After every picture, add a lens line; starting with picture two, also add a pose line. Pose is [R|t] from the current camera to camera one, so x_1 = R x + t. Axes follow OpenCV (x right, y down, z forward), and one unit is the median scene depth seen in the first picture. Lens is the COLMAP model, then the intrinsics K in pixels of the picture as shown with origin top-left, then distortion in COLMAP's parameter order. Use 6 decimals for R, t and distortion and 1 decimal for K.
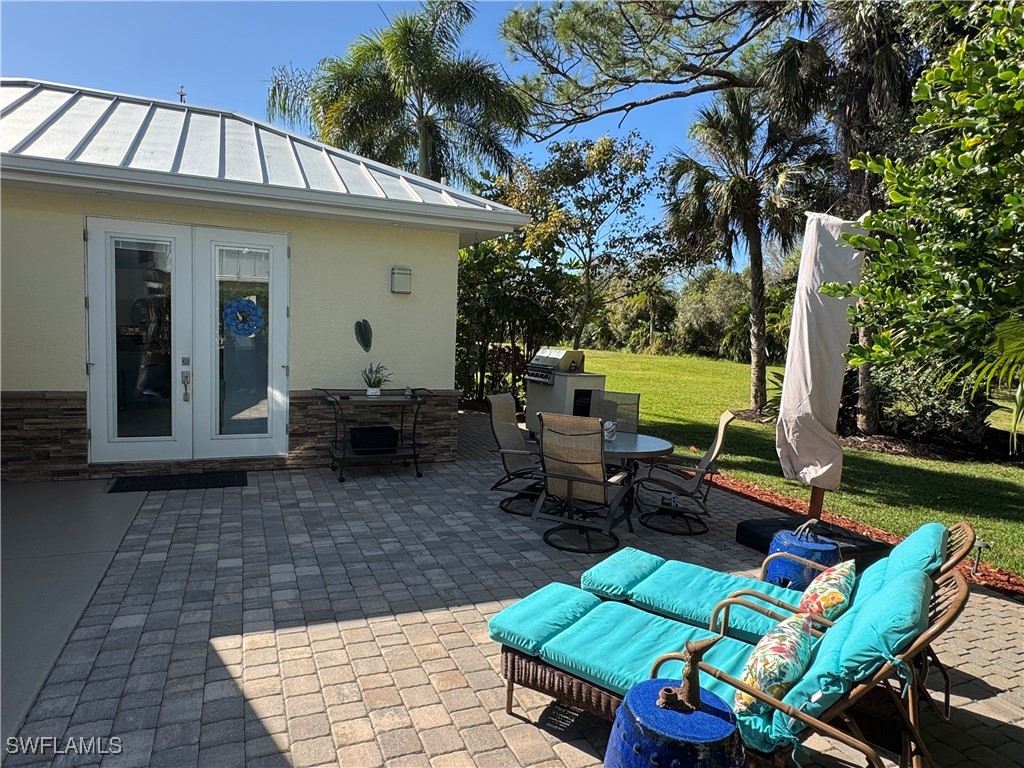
lens RADIAL K [[618.3, 0, 512.4], [0, 618.3, 383.0], [0, 0, 1]] dist [-0.003660, 0.002912]
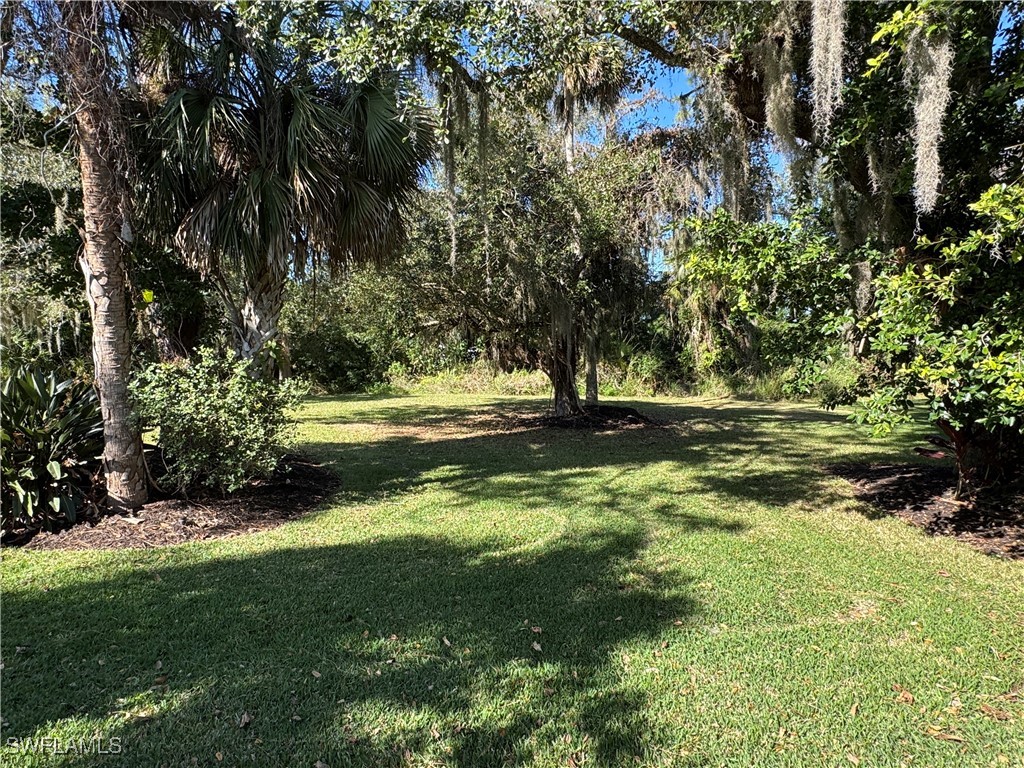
lens RADIAL K [[618.3, 0, 512.6], [0, 618.3, 384.0], [0, 0, 1]] dist [-0.003660, 0.002912]
pose [[0.257009, -0.083906, 0.962760, 0.039396], [0.088415, 0.994087, 0.063034, -0.007690], [-0.962356, 0.068922, 0.262908, 0.142309]]
